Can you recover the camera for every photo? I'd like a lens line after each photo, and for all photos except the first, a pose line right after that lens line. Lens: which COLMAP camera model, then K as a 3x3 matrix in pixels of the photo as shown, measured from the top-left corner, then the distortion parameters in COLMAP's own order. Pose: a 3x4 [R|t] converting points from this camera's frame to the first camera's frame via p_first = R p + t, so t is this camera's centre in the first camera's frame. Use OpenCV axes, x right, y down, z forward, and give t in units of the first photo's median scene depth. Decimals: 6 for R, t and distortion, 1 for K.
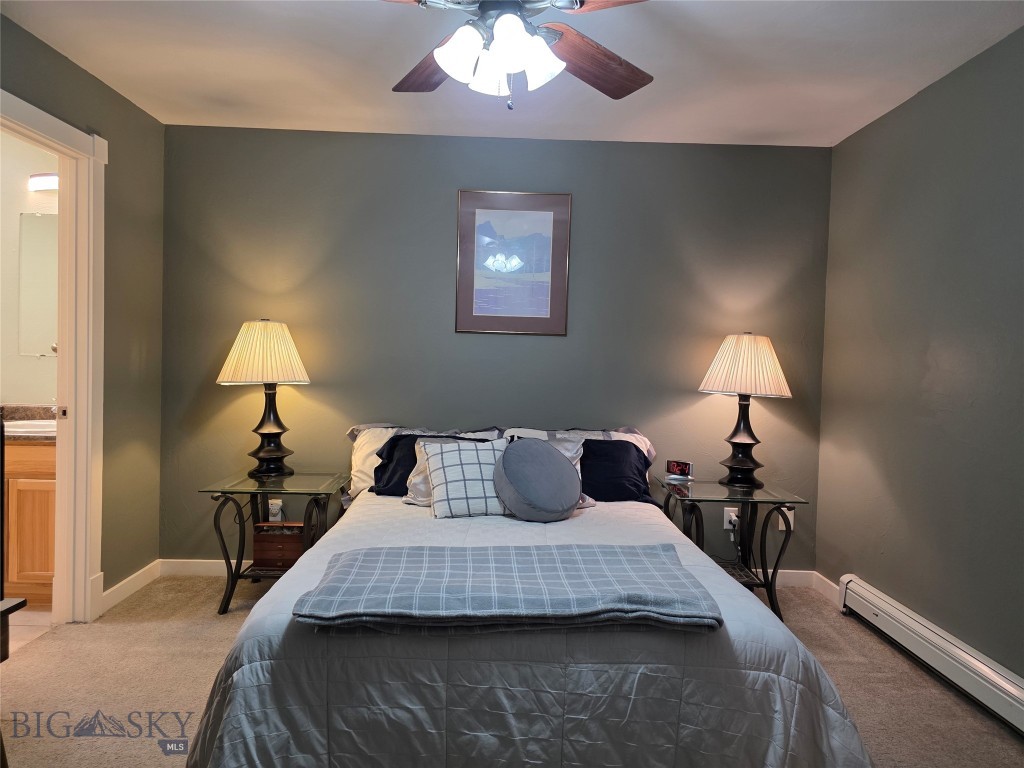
lens RADIAL K [[690.5, 0, 513.7], [0, 690.5, 377.8], [0, 0, 1]] dist [0.069690, -0.072175]
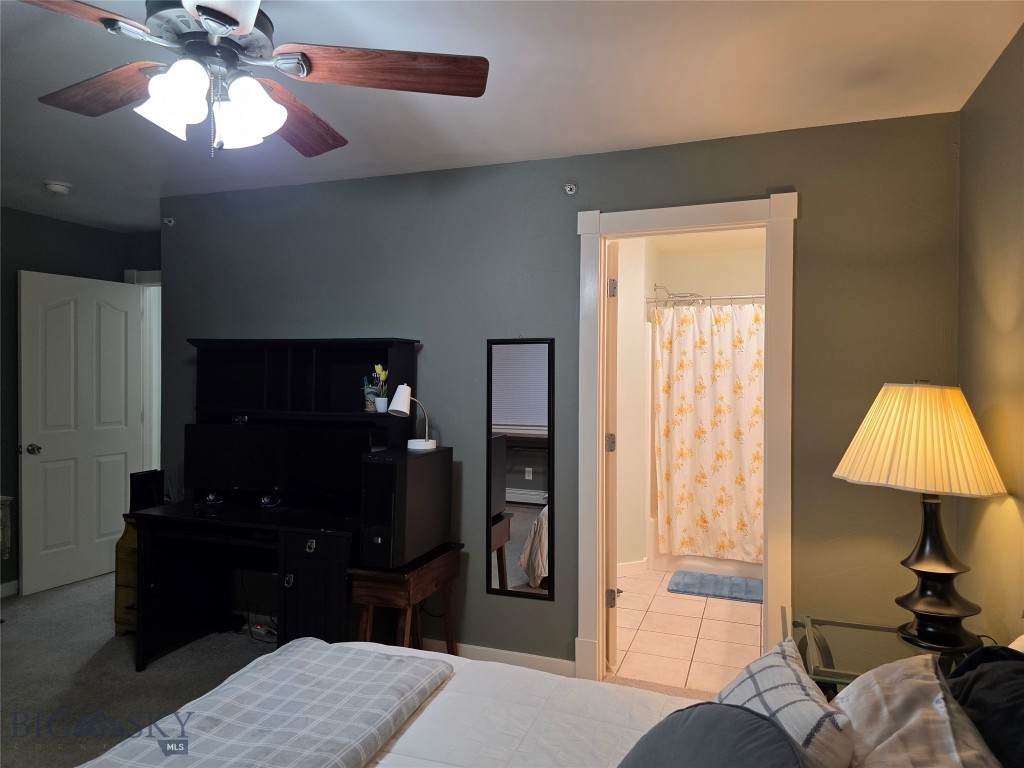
lens RADIAL K [[690.5, 0, 513.7], [0, 690.5, 377.8], [0, 0, 1]] dist [0.069690, -0.072175]
pose [[-0.358046, -0.024477, -0.933383, 0.425326], [-0.039319, 0.999165, -0.011120, -0.075339], [0.932876, 0.032719, -0.358709, 1.052761]]
